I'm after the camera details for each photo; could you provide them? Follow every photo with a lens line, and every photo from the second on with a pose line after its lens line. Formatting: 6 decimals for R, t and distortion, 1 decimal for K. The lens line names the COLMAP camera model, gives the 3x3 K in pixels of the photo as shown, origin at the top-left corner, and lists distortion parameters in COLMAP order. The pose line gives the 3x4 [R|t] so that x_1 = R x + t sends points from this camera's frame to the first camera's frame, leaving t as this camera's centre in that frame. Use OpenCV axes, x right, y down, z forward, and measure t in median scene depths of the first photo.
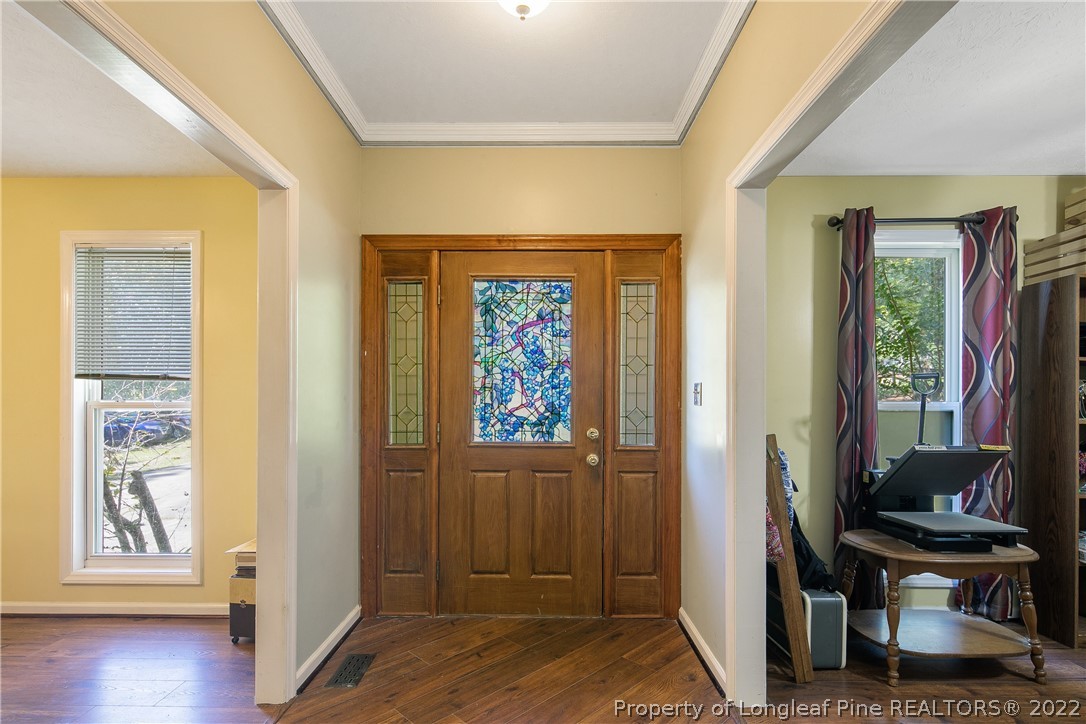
lens RADIAL K [[524.8, 0, 543.2], [0, 524.8, 399.2], [0, 0, 1]] dist [0.004185, -0.003086]
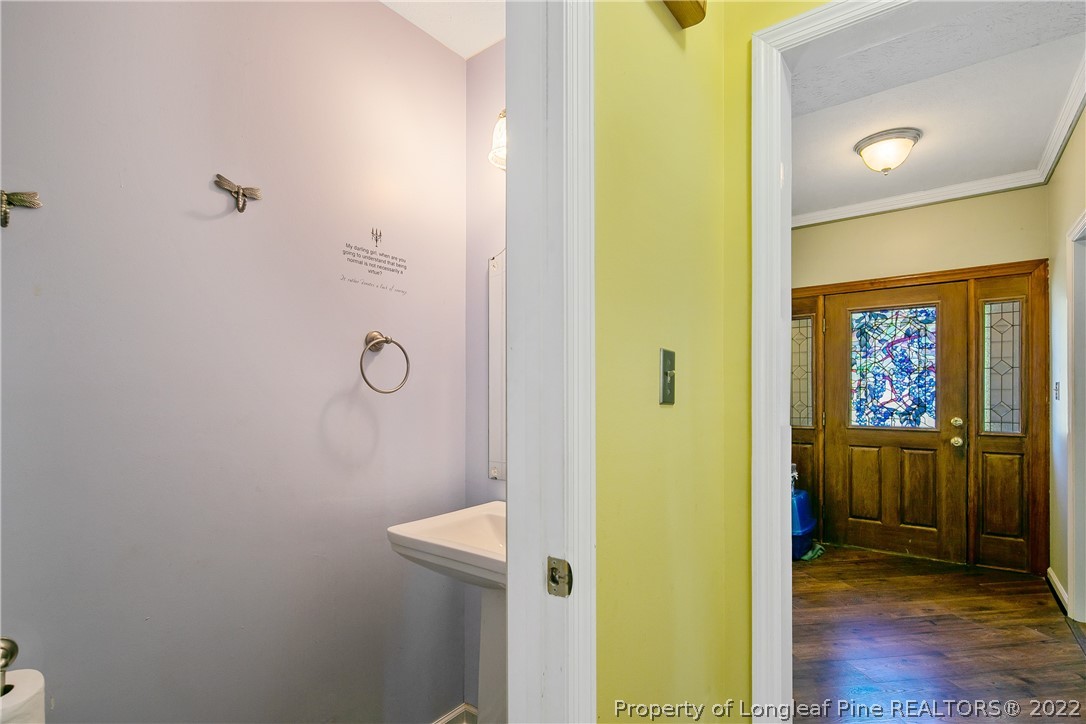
lens RADIAL K [[524.8, 0, 544.2], [0, 524.8, 397.1], [0, 0, 1]] dist [0.004185, -0.003086]
pose [[0.795004, -0.003114, -0.606596, 0.071568], [0.000394, 0.999989, -0.004617, 0.010087], [0.606604, 0.003432, 0.794997, -0.654555]]
